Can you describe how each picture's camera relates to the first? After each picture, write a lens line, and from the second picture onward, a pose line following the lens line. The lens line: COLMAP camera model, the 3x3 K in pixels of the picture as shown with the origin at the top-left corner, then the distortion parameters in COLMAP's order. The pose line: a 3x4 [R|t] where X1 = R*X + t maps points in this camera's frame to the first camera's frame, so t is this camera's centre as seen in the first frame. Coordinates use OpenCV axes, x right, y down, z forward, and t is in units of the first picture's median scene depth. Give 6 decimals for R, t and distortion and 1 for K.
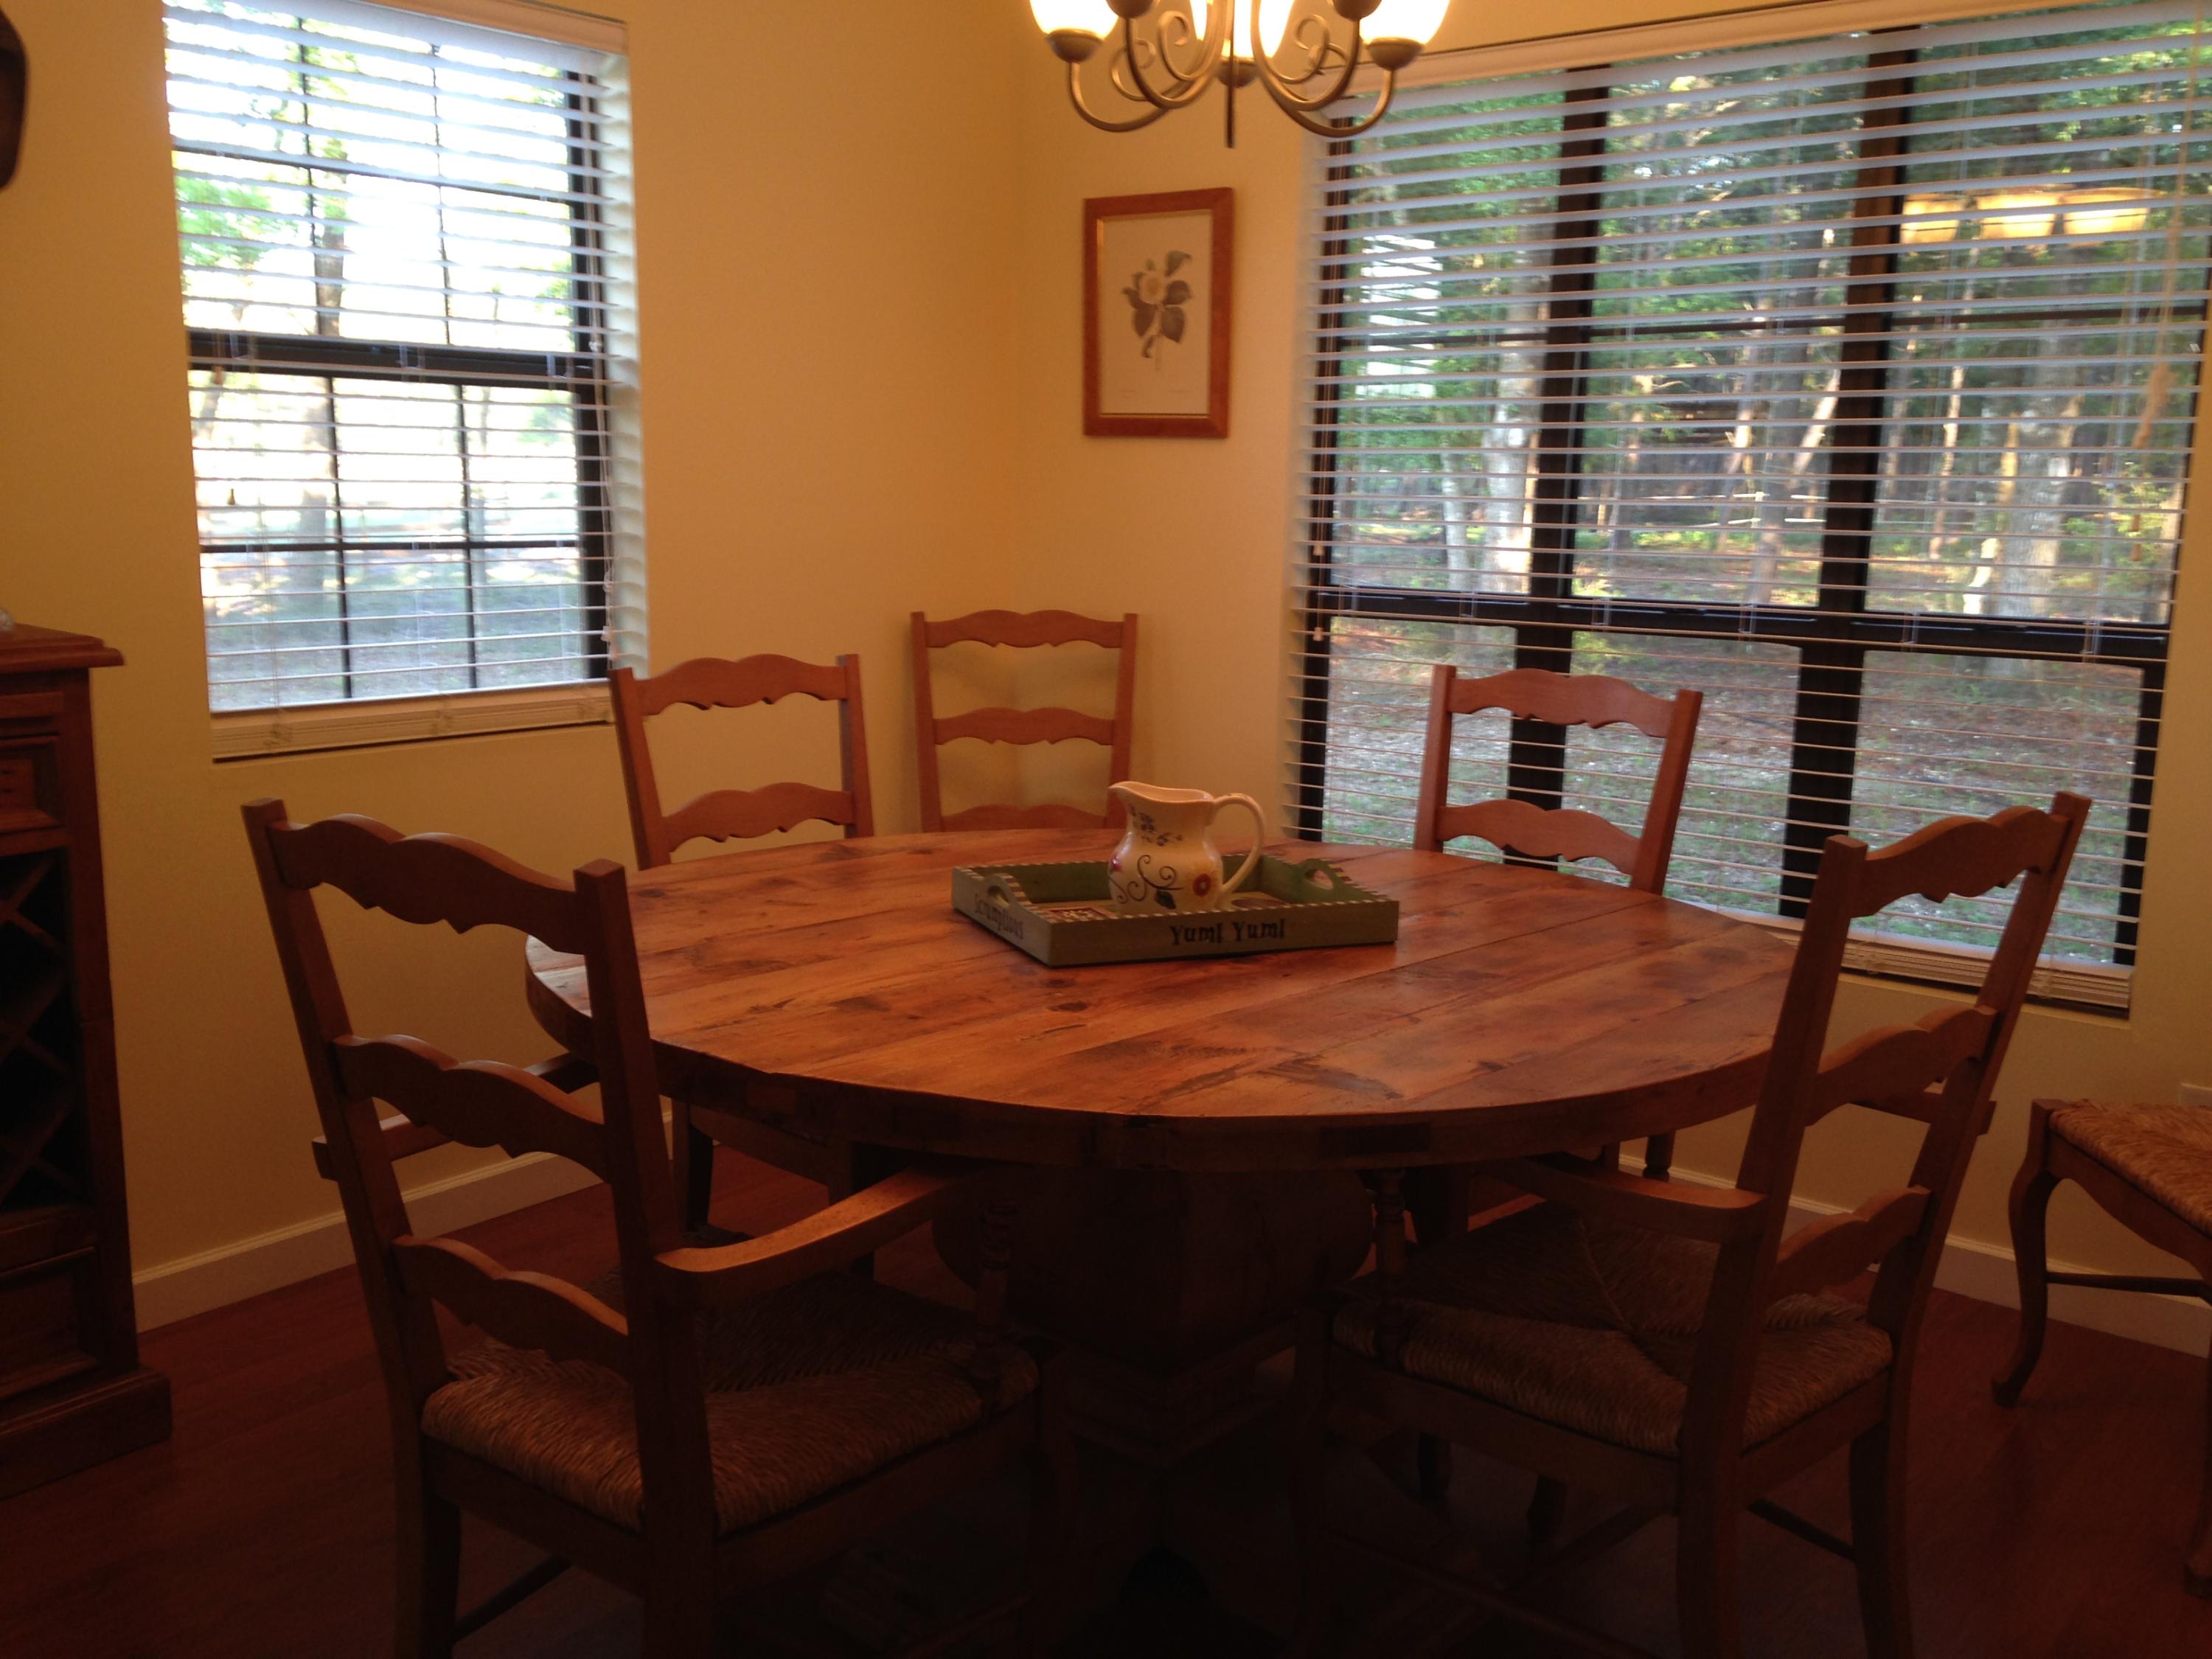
lens RADIAL K [[2074.7, 0, 1109.0], [0, 2074.7, 823.7], [0, 0, 1]] dist [0.107665, 0.000000]
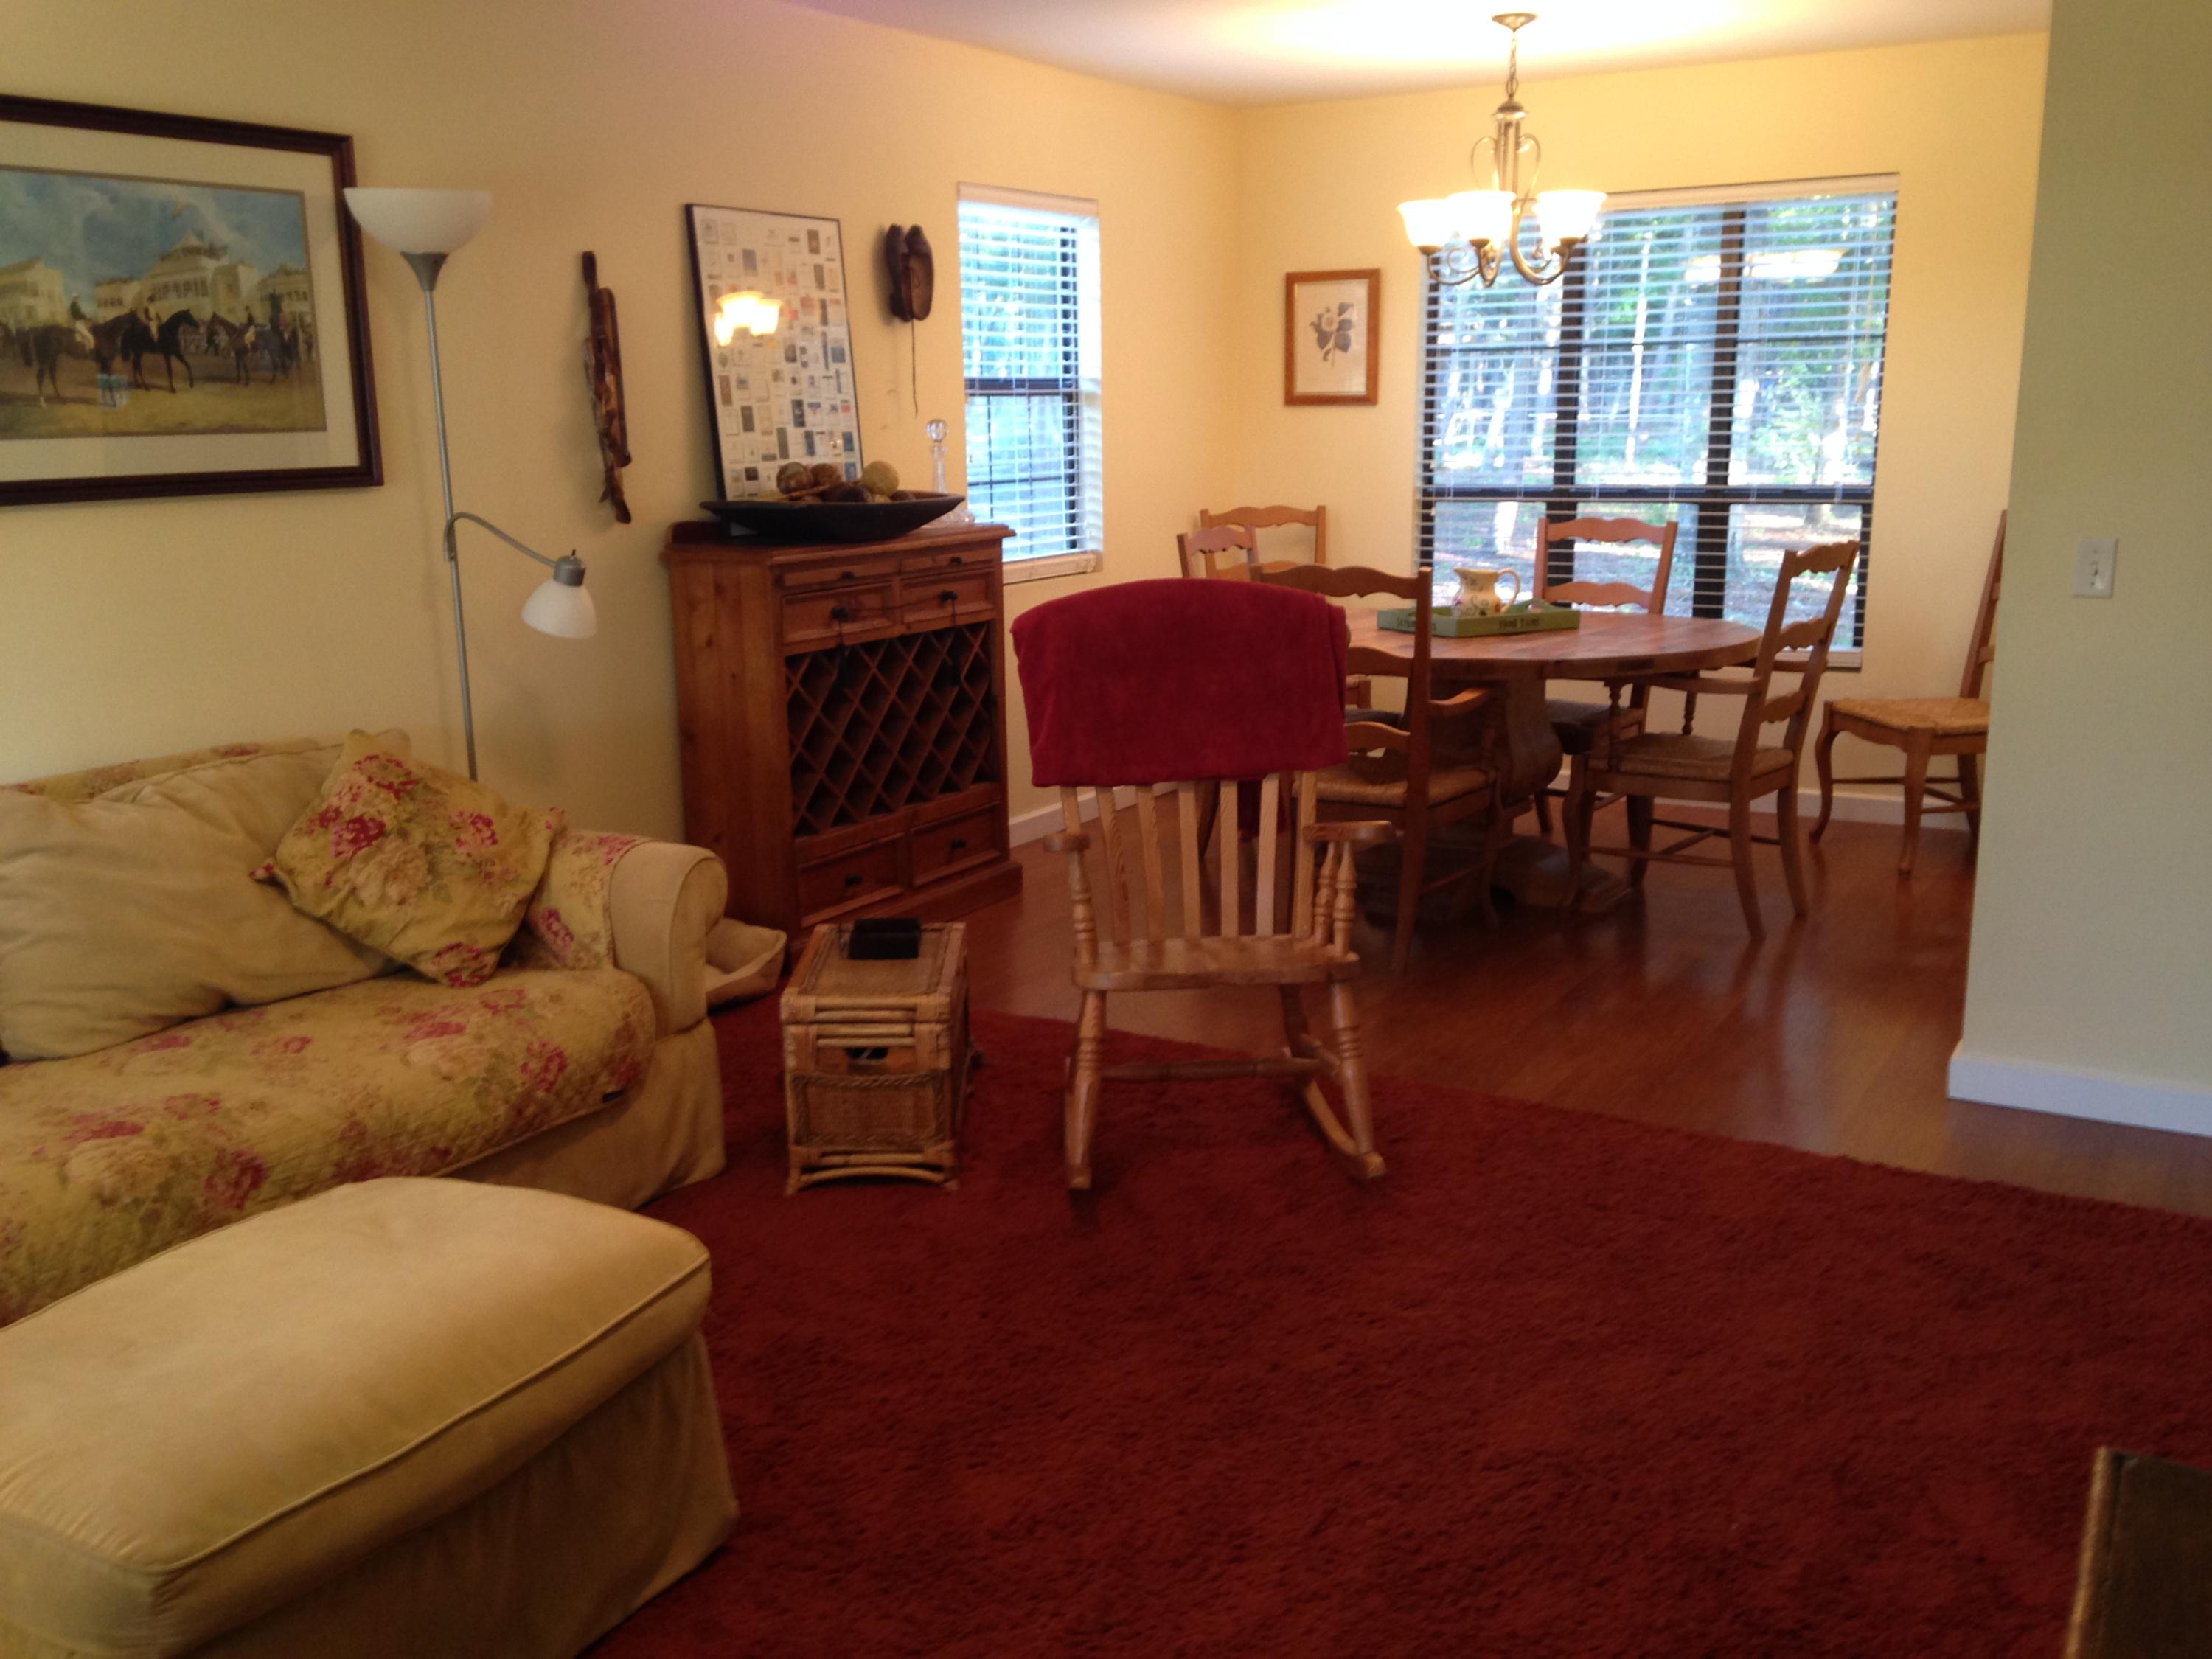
lens RADIAL K [[2074.7, 0, 1116.0], [0, 2074.7, 834.9], [0, 0, 1]] dist [0.107665, 0.000000]
pose [[0.989471, -0.059466, 0.131947, -0.473496], [0.054462, 0.997665, 0.041223, 0.110663], [-0.134090, -0.033603, 0.990399, -0.859539]]
